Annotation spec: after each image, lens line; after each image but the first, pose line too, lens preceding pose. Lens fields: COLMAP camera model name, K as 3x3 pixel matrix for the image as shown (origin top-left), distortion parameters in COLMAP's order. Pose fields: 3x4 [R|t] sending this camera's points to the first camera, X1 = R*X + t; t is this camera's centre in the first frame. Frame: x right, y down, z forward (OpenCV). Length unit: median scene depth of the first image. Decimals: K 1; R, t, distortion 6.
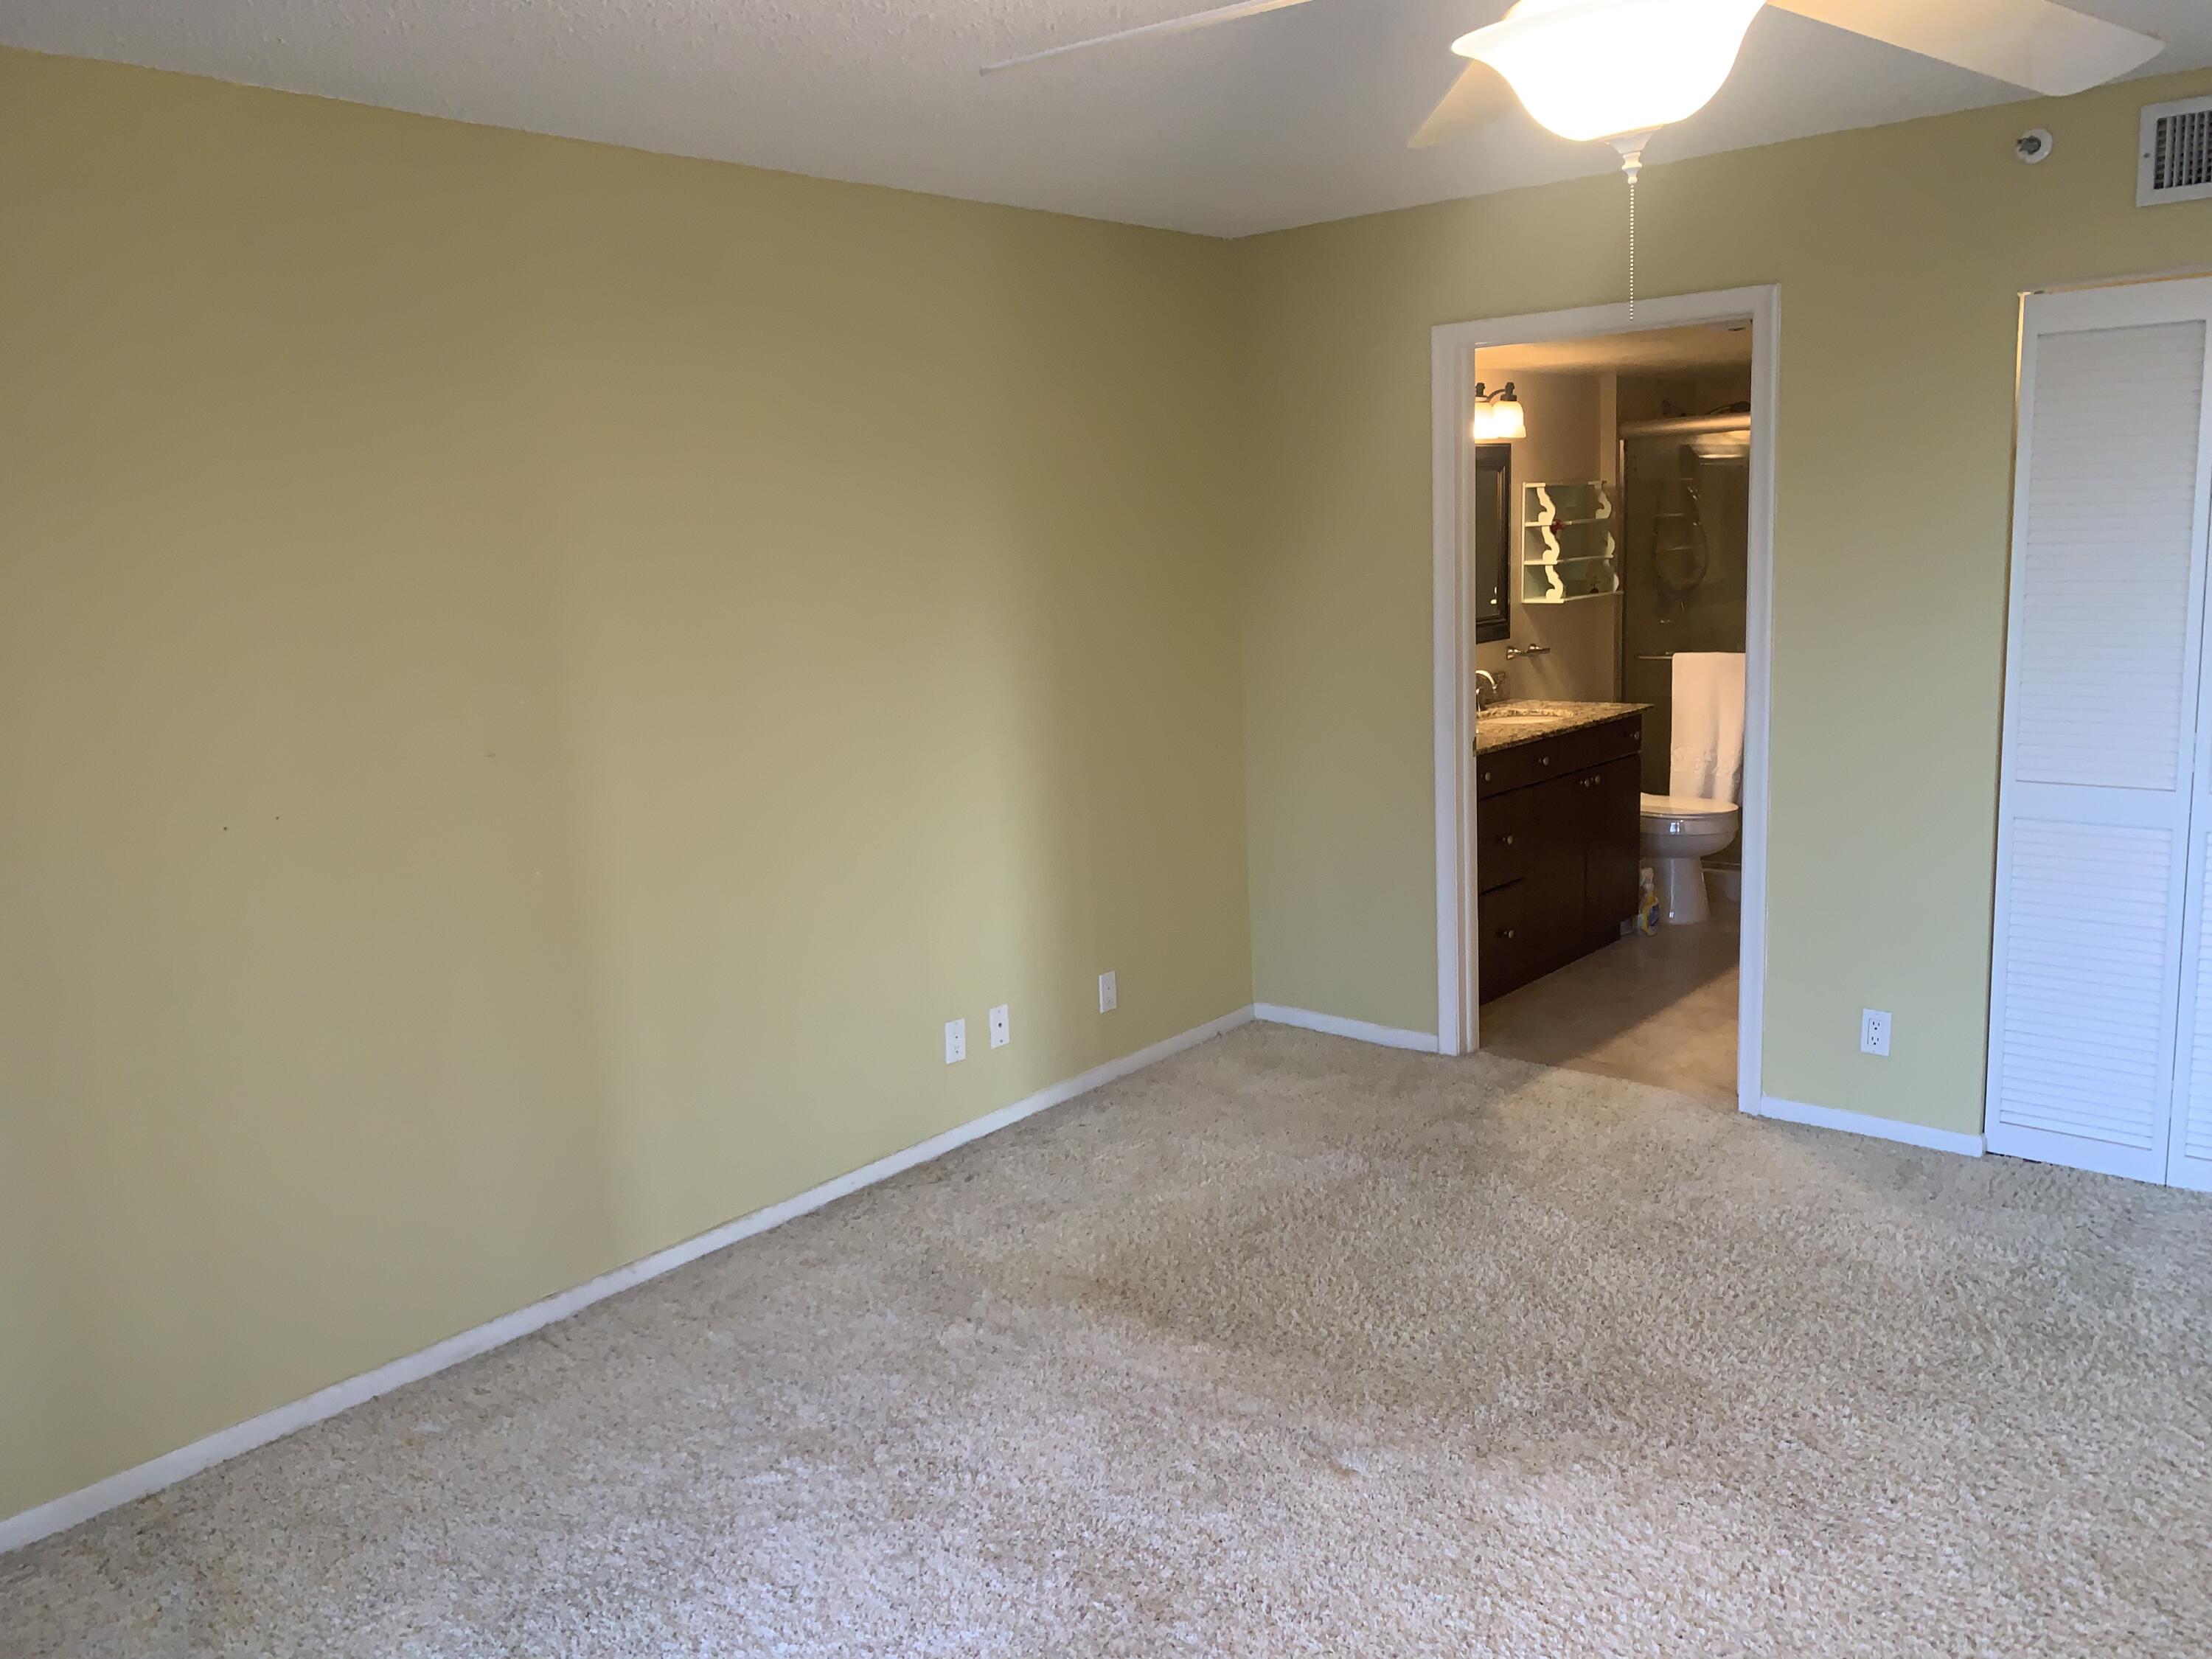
lens RADIAL K [[1705.7, 0, 1112.9], [0, 1705.7, 832.2], [0, 0, 1]] dist [0.044775, -0.033857]
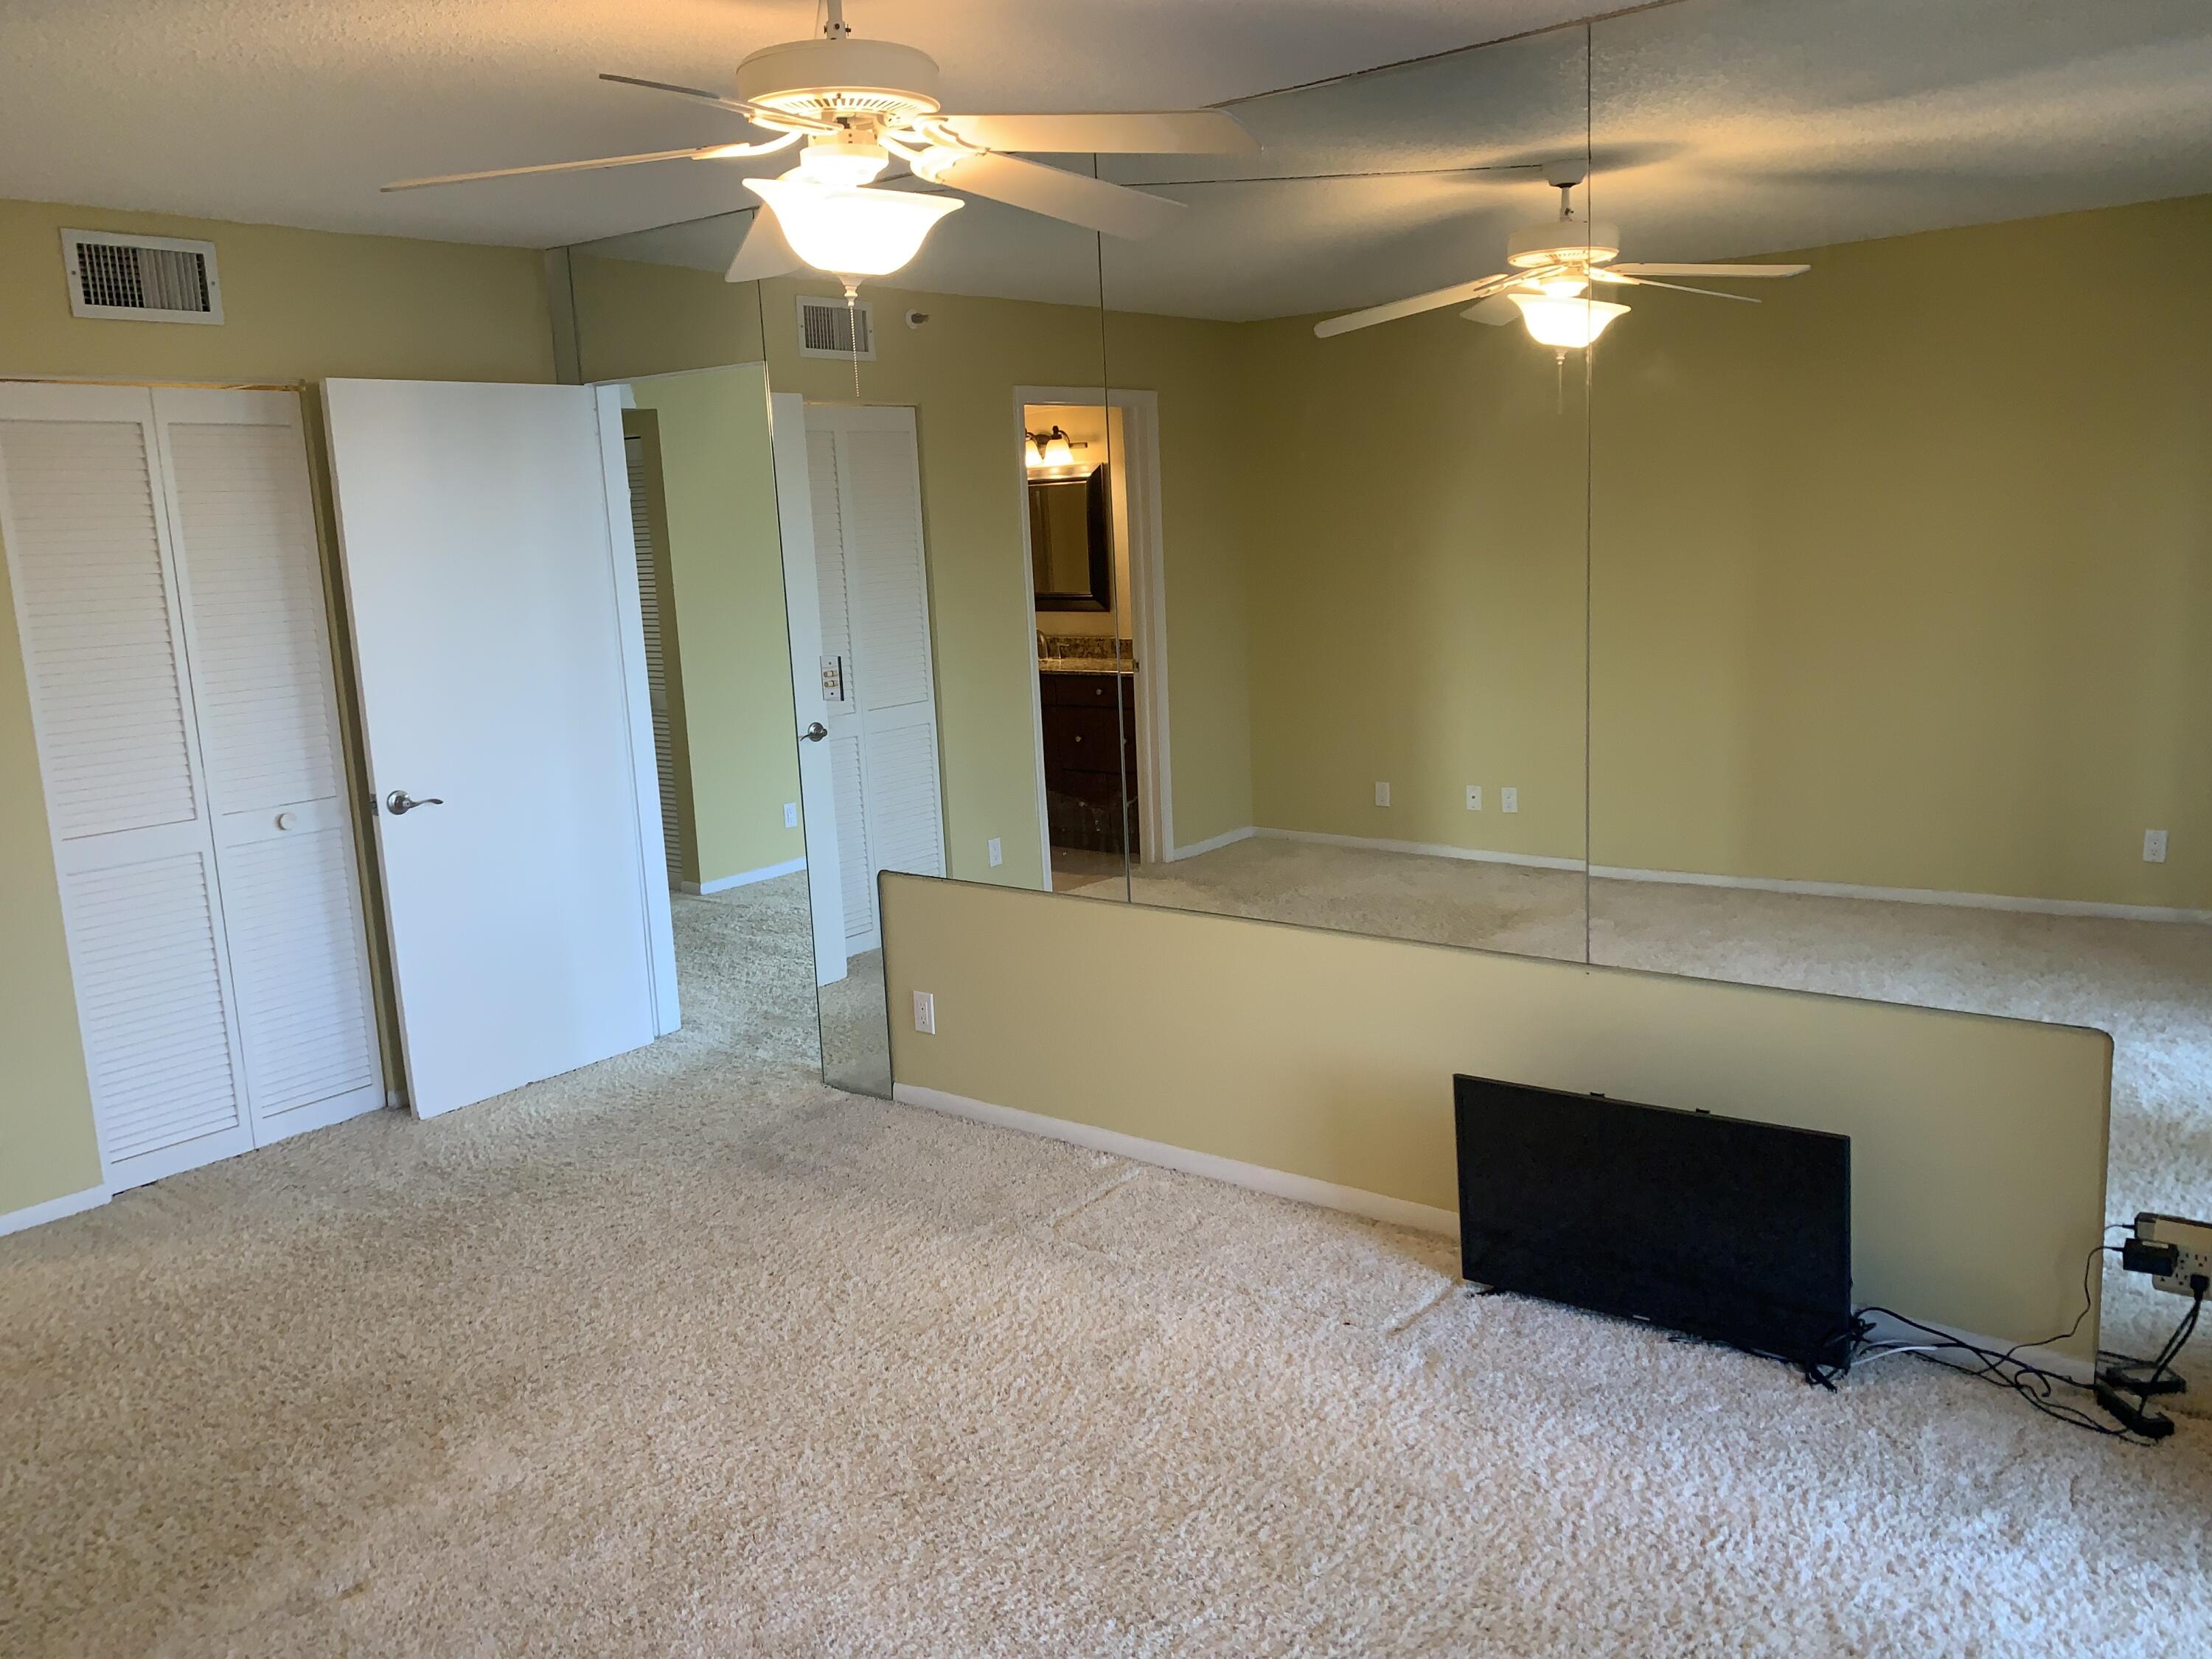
lens RADIAL K [[1705.7, 0, 1112.9], [0, 1705.7, 832.2], [0, 0, 1]] dist [0.044775, -0.033857]
pose [[-0.057817, -0.134427, 0.989235, -0.621328], [0.223900, 0.963905, 0.144071, -0.047561], [-0.972896, 0.229820, -0.025632, 0.452201]]
